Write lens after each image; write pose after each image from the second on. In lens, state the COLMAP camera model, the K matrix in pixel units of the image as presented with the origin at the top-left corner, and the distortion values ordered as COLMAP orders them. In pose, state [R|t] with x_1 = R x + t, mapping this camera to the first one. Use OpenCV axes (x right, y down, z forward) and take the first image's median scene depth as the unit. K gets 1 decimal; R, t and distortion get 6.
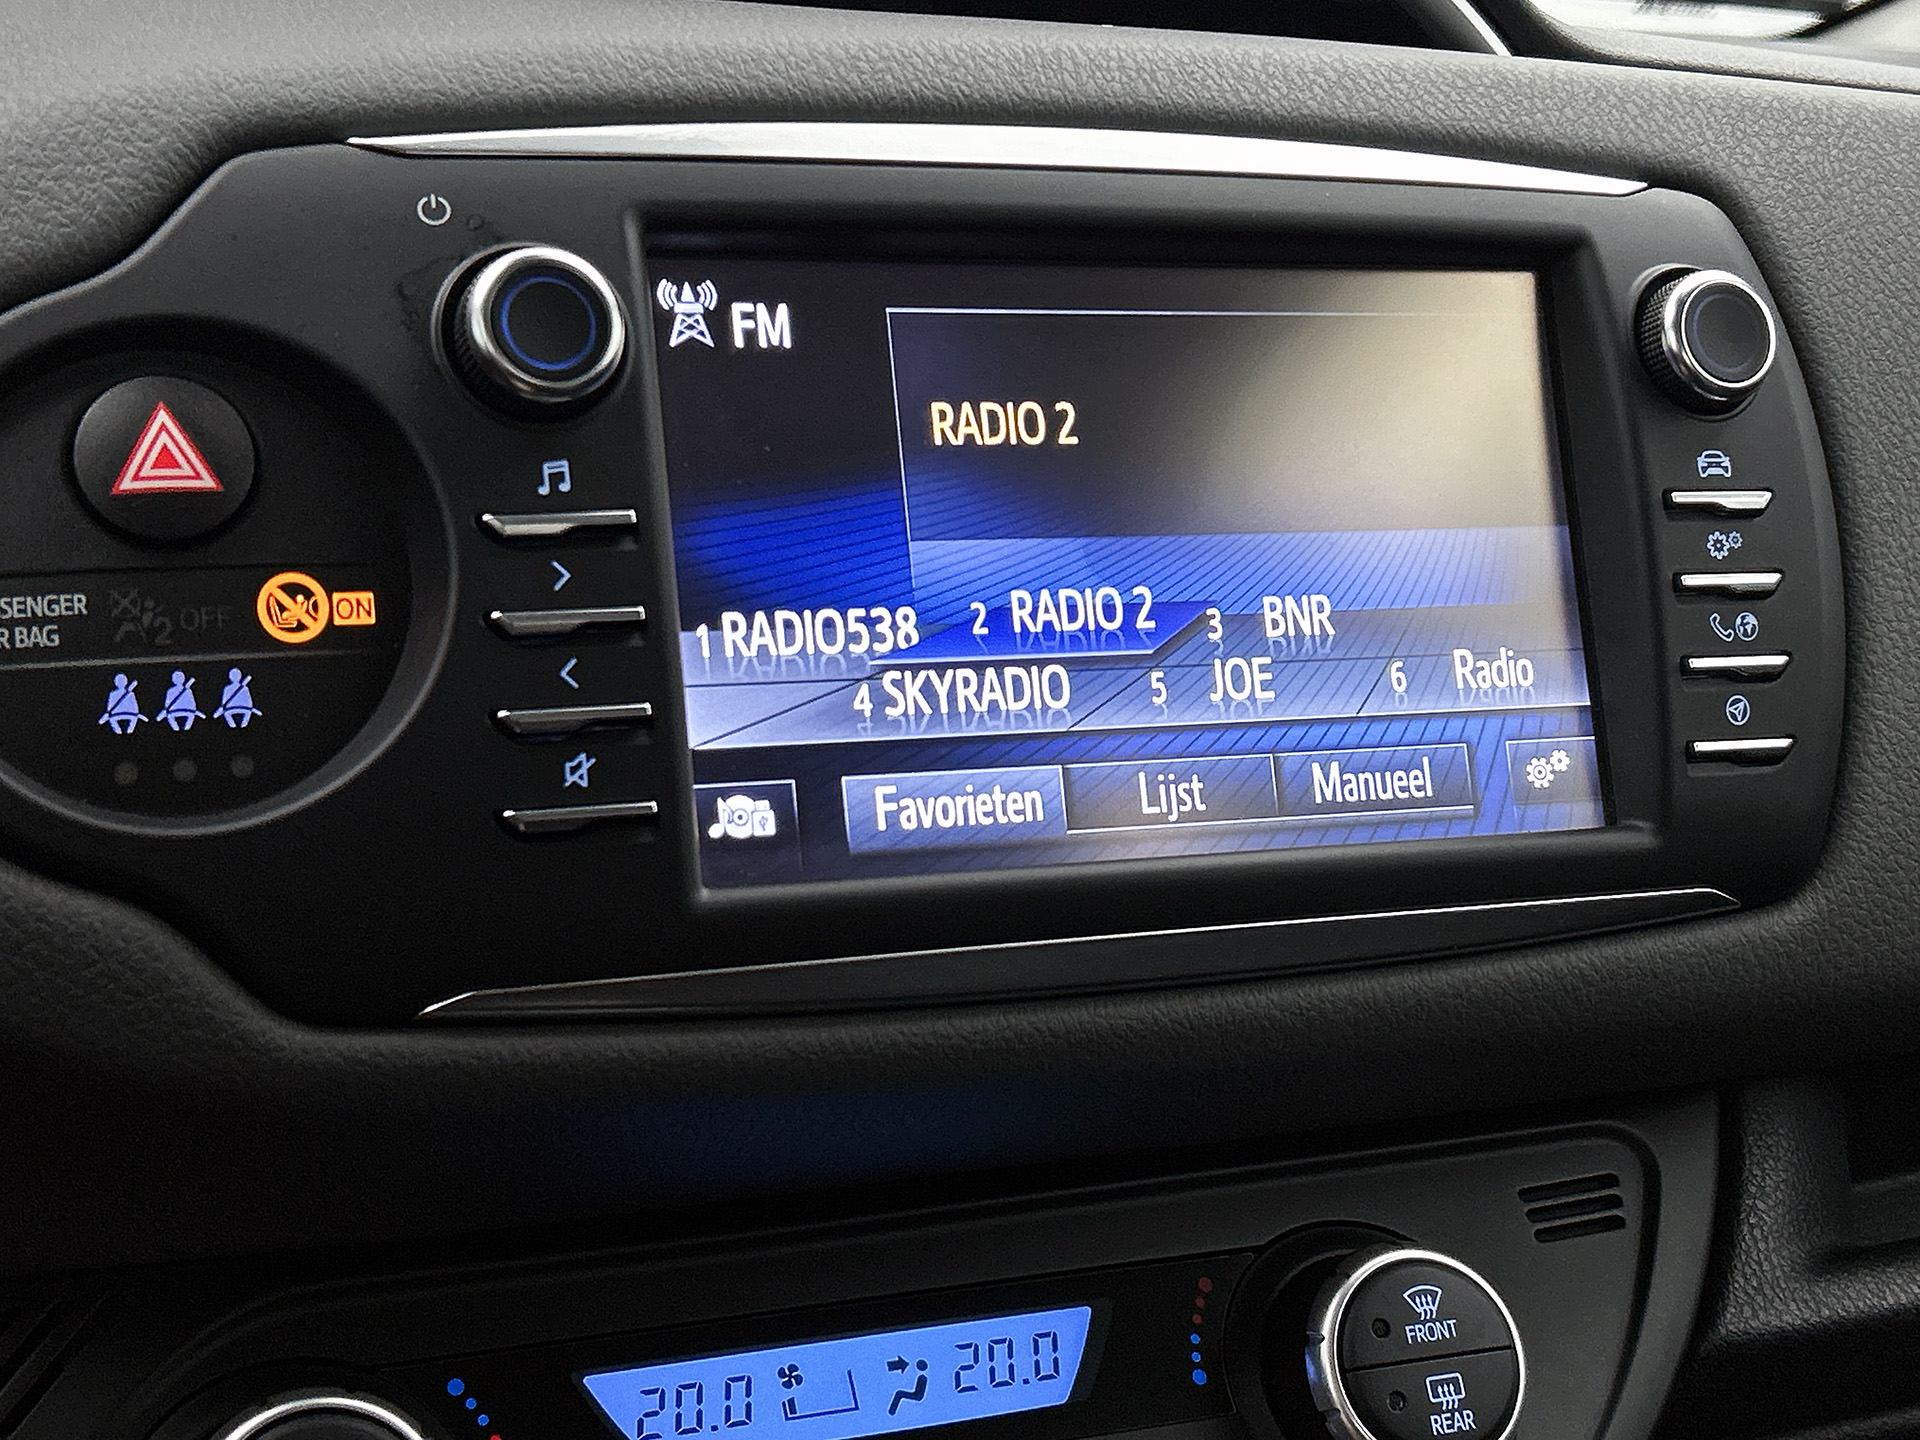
lens RADIAL K [[2830.1, 0, 968.2], [0, 2830.1, 721.0], [0, 0, 1]] dist [0.118282, 0.000000]
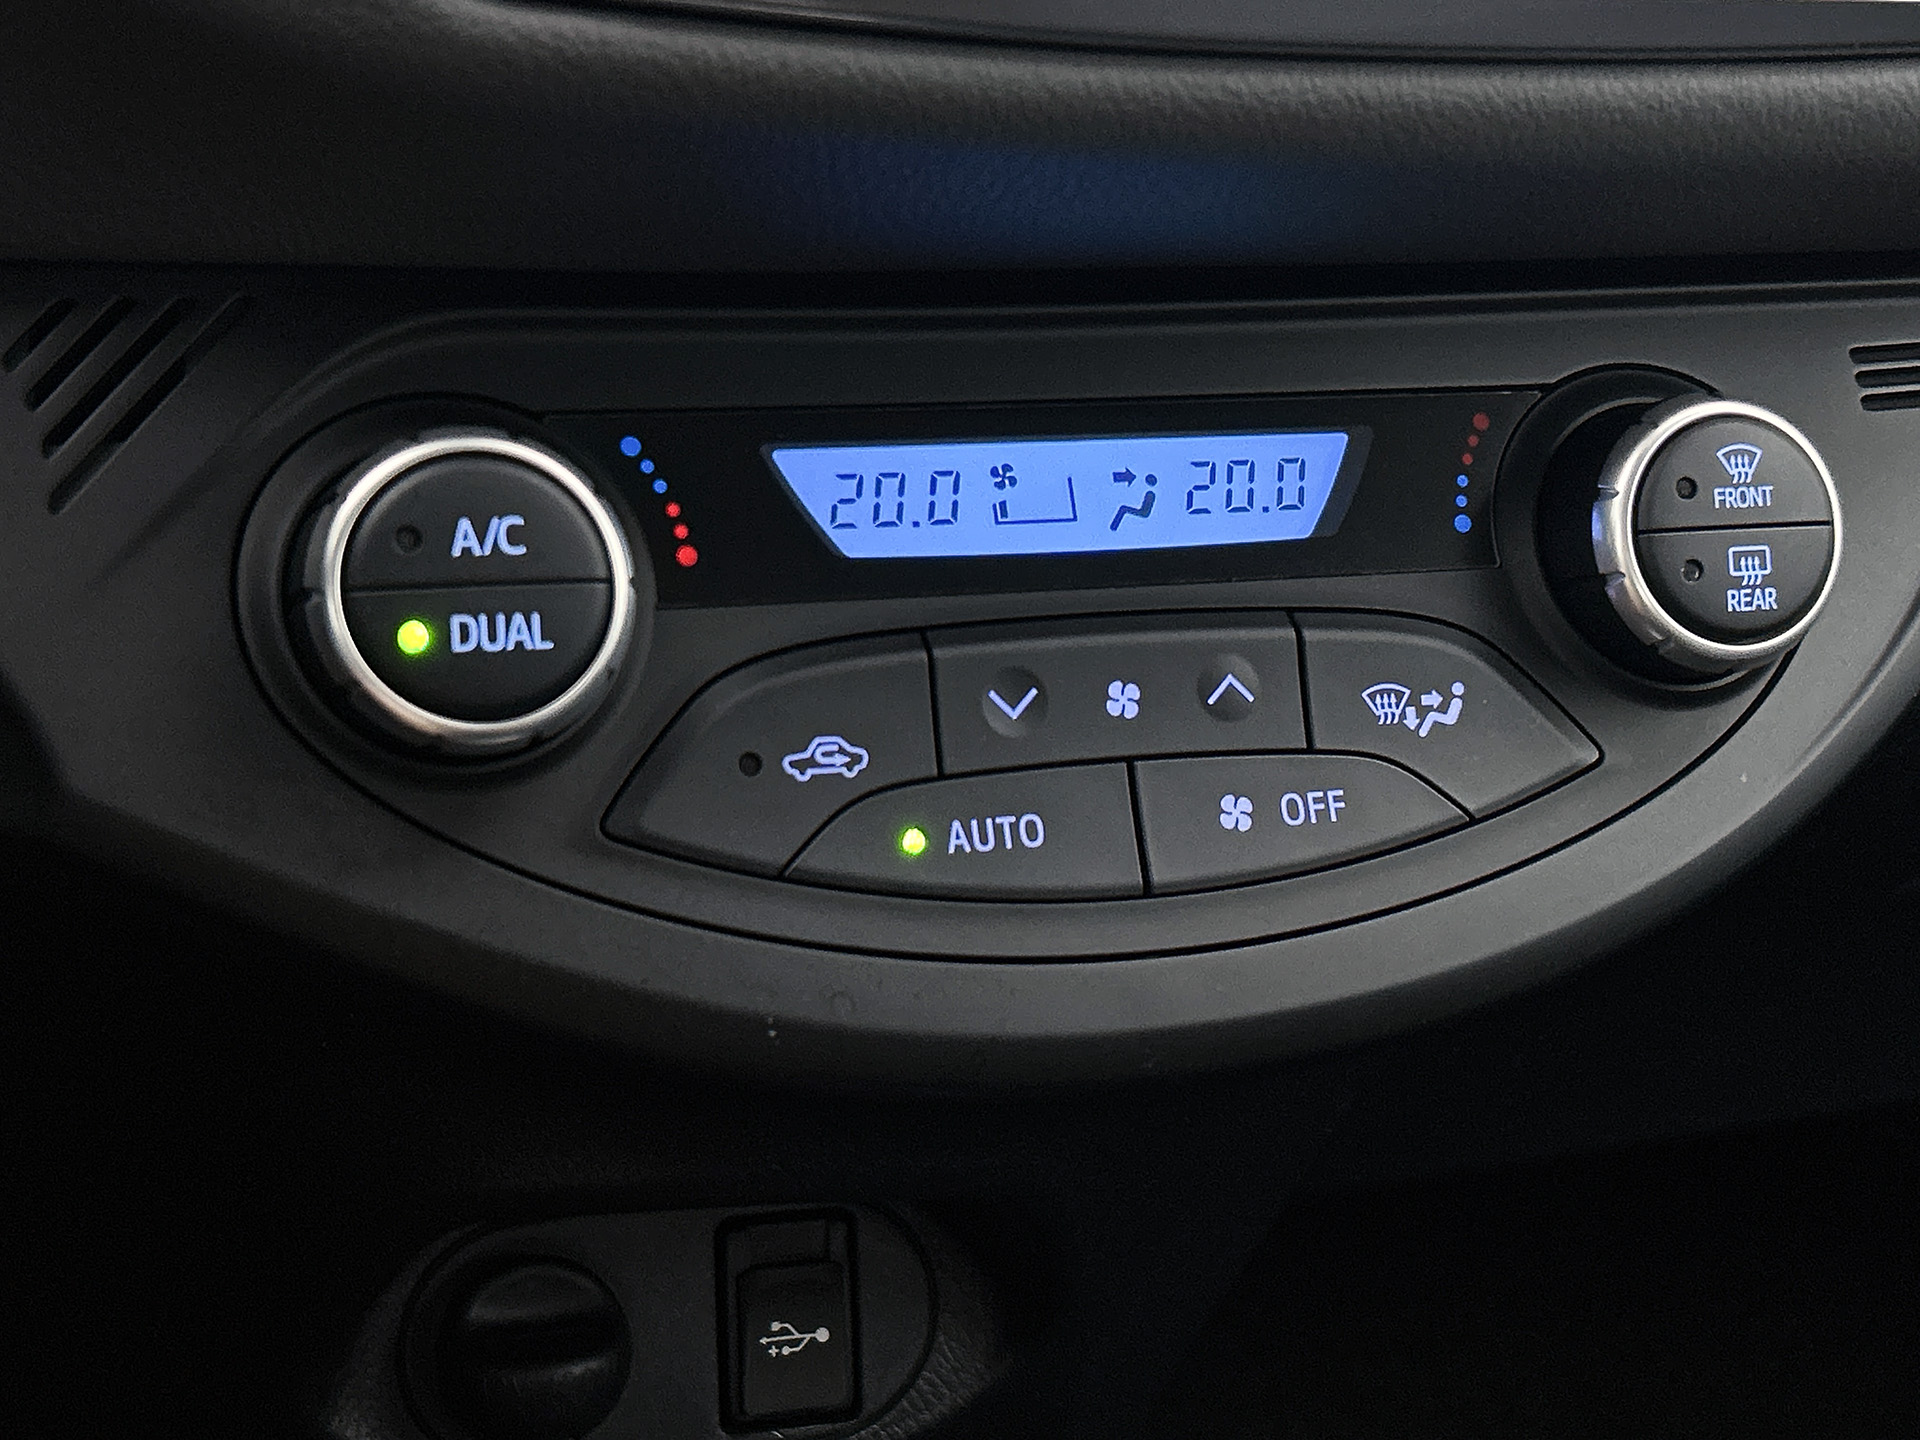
lens RADIAL K [[2830.1, 0, 974.8], [0, 2830.1, 709.9], [0, 0, 1]] dist [0.118282, 0.000000]
pose [[0.994754, 0.101444, -0.013213, -0.051787], [-0.092993, 0.950502, 0.296476, 0.040726], [0.042635, -0.293692, 0.954949, 0.146719]]
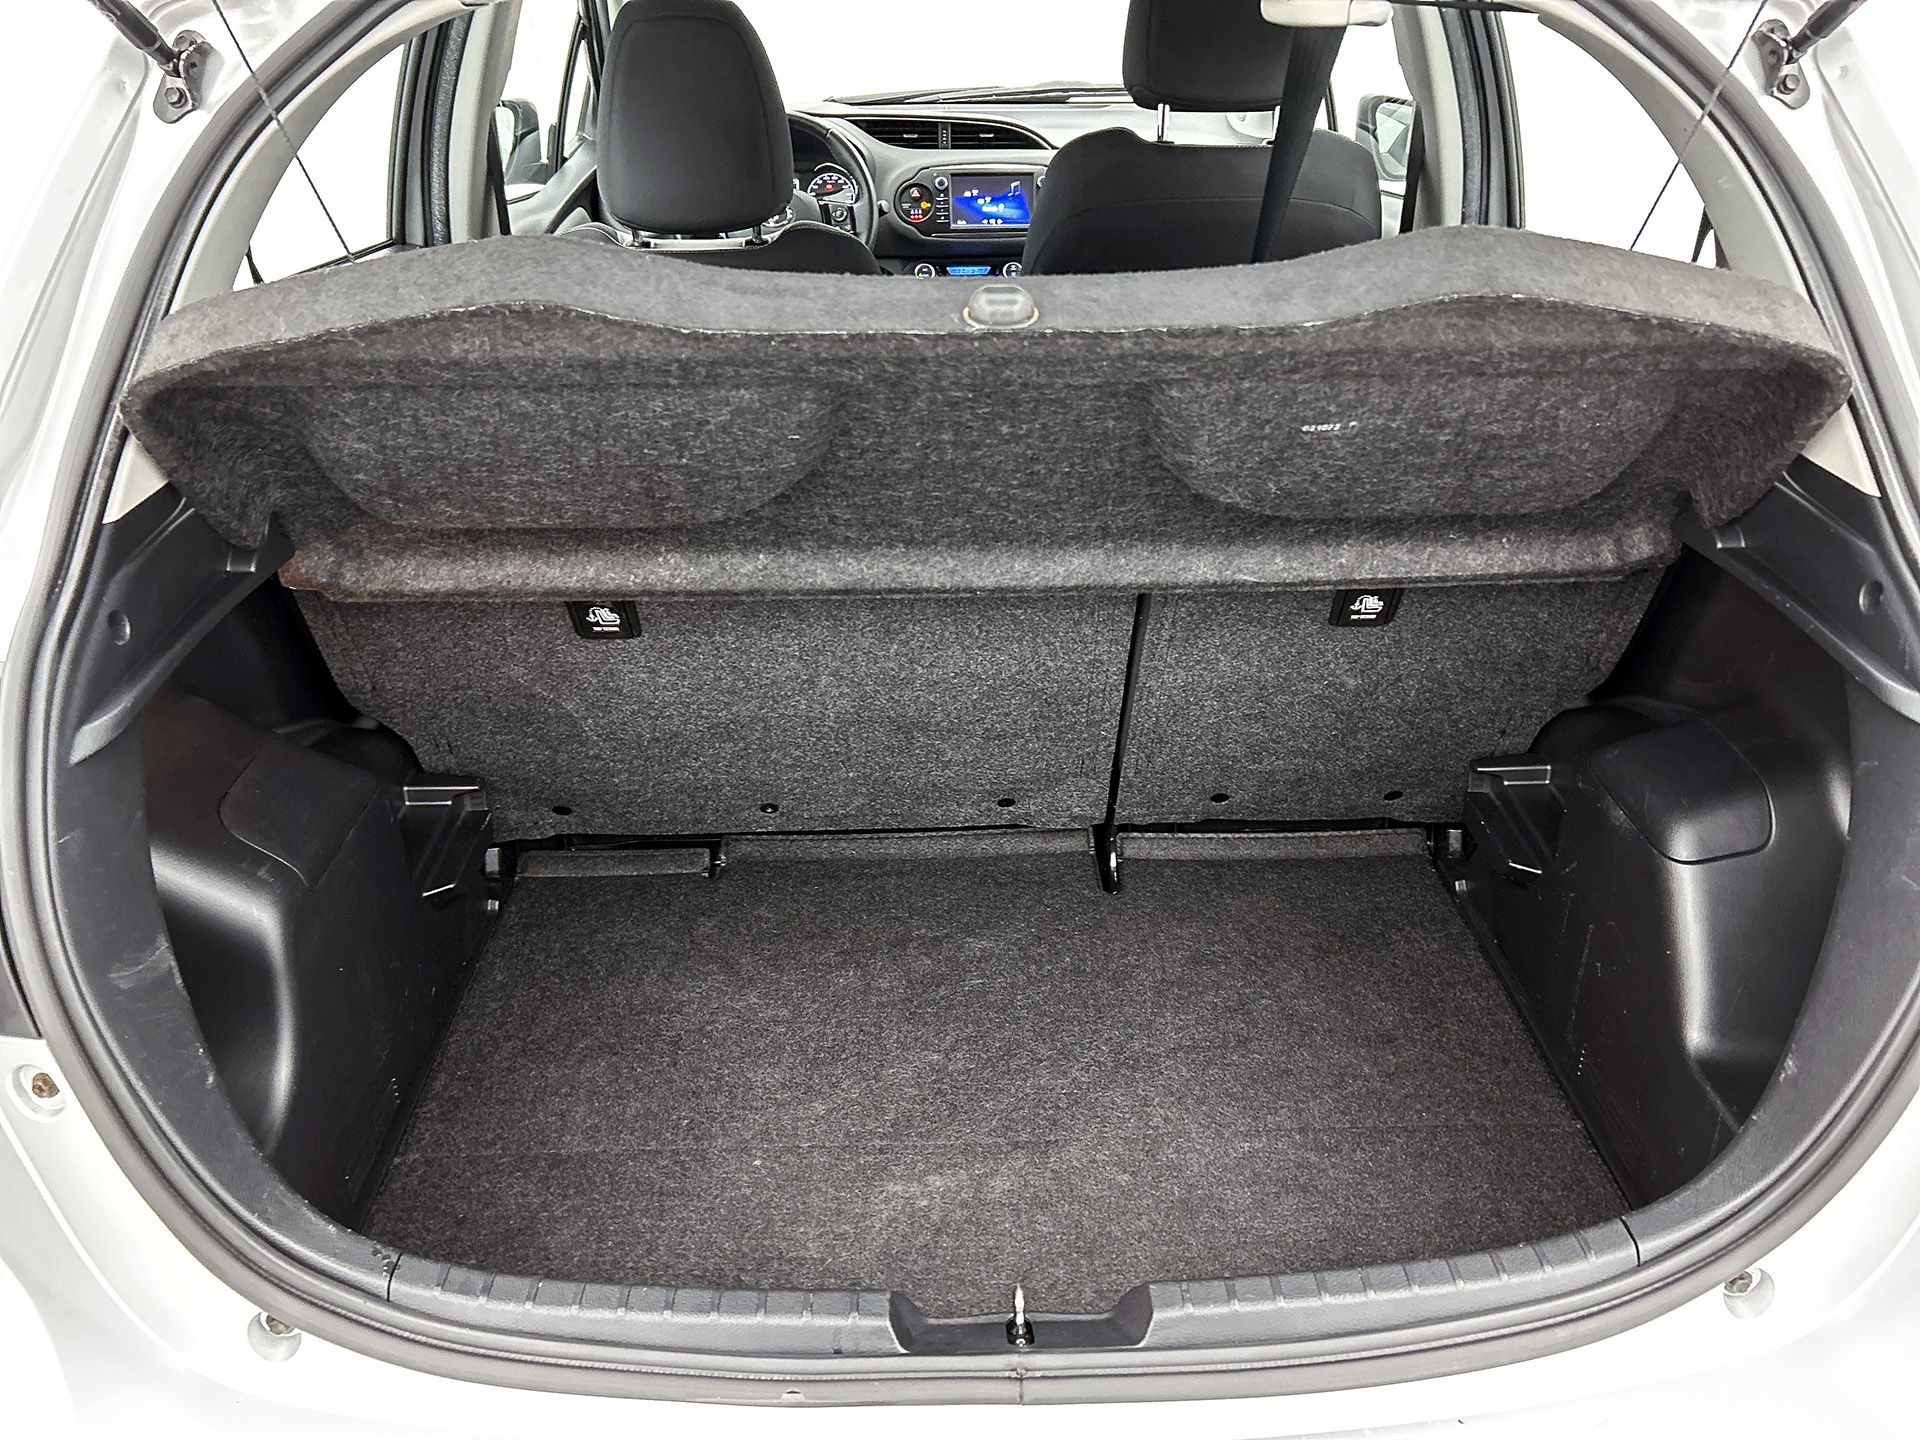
lens RADIAL K [[1422.6, 0, 959.8], [0, 1422.6, 701.6], [0, 0, 1]] dist [0.035359, -0.035057]
pose [[0.931767, 0.137024, -0.336208, 2.306352], [-0.025926, 0.948792, 0.314836, 0.054333], [0.362131, -0.284637, 0.887605, -5.161799]]
